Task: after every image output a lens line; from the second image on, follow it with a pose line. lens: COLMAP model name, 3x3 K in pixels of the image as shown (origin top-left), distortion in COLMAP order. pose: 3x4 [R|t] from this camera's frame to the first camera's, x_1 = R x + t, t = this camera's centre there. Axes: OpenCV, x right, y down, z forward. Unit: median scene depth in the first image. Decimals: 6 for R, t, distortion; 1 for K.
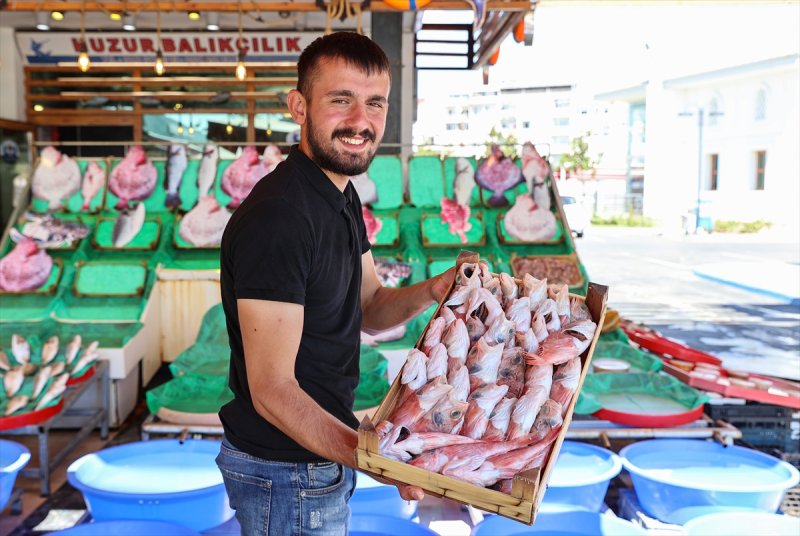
lens RADIAL K [[831.4, 0, 400.0], [0, 831.4, 268.0], [0, 0, 1]] dist [-0.017950, 0.015278]
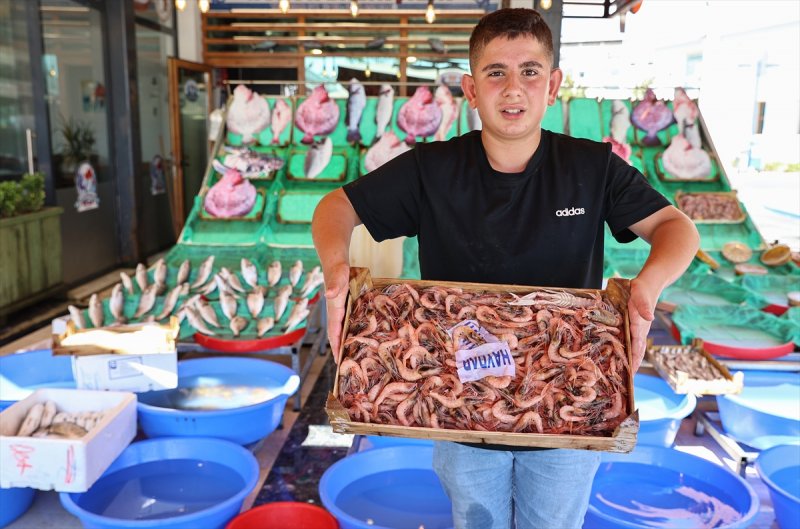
lens RADIAL K [[675.1, 0, 400.0], [0, 675.1, 264.5], [0, 0, 1]] dist [-0.037259, 0.011191]
pose [[0.999084, 0.019554, -0.038061, -0.178708], [-0.015515, 0.994491, 0.103664, -0.005627], [0.039878, -0.102979, 0.993884, 0.101215]]
